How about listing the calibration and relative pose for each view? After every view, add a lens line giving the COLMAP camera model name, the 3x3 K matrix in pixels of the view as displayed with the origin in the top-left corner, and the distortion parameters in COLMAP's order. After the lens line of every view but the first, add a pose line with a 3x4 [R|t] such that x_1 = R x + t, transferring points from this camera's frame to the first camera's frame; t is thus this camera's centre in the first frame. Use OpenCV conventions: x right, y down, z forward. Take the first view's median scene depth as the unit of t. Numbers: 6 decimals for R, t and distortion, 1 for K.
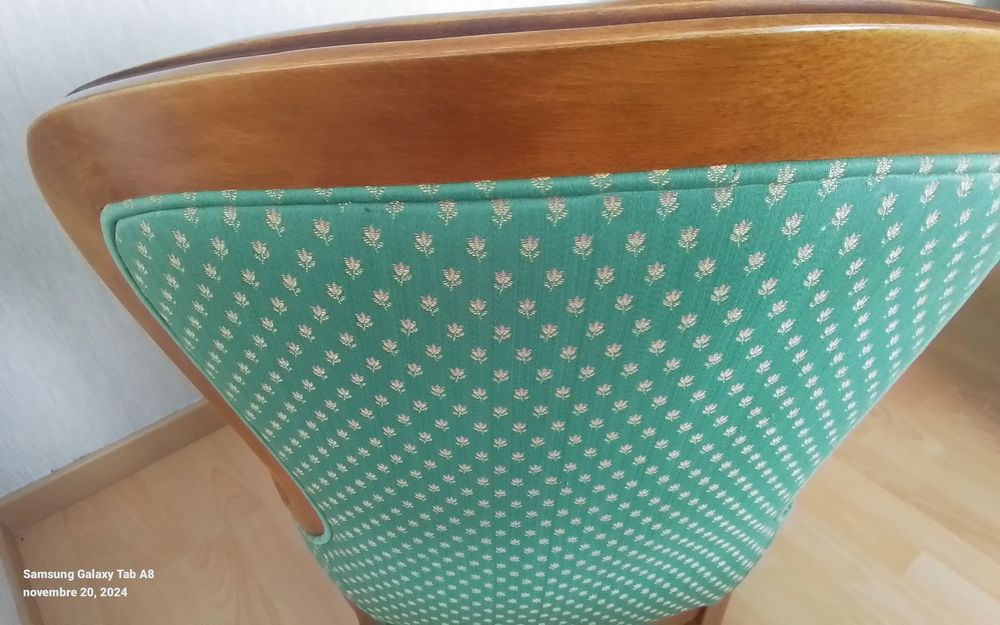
lens RADIAL K [[704.7, 0, 502.7], [0, 704.7, 308.3], [0, 0, 1]] dist [0.089560, -0.104659]
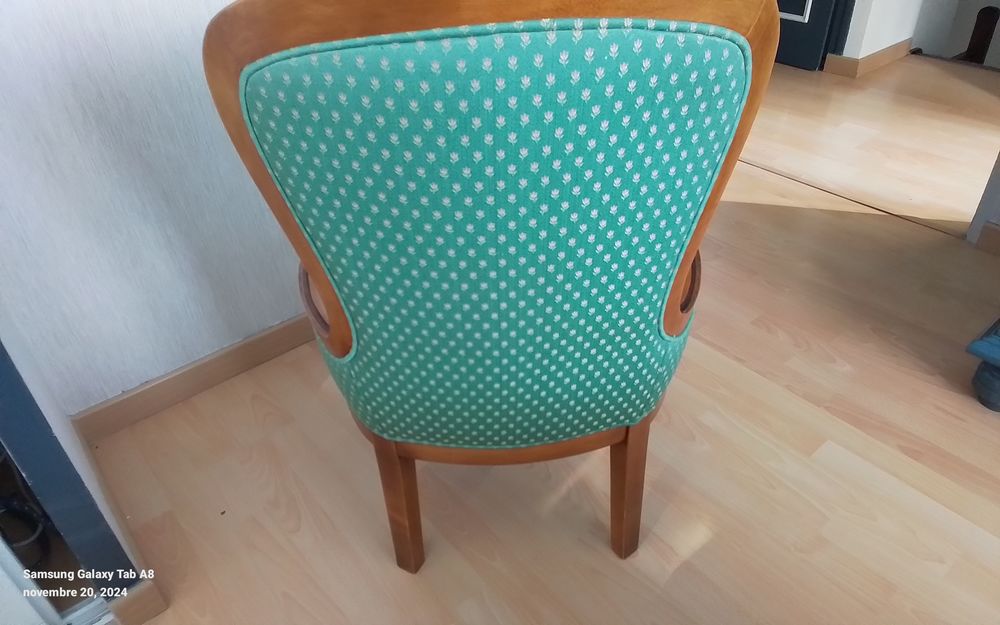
lens RADIAL K [[704.7, 0, 502.7], [0, 704.7, 308.3], [0, 0, 1]] dist [0.089560, -0.104659]
pose [[0.999798, -0.018774, -0.007158, 0.144602], [0.018299, 0.997942, -0.061454, 0.674319], [0.008297, 0.061311, 0.998084, -0.922610]]
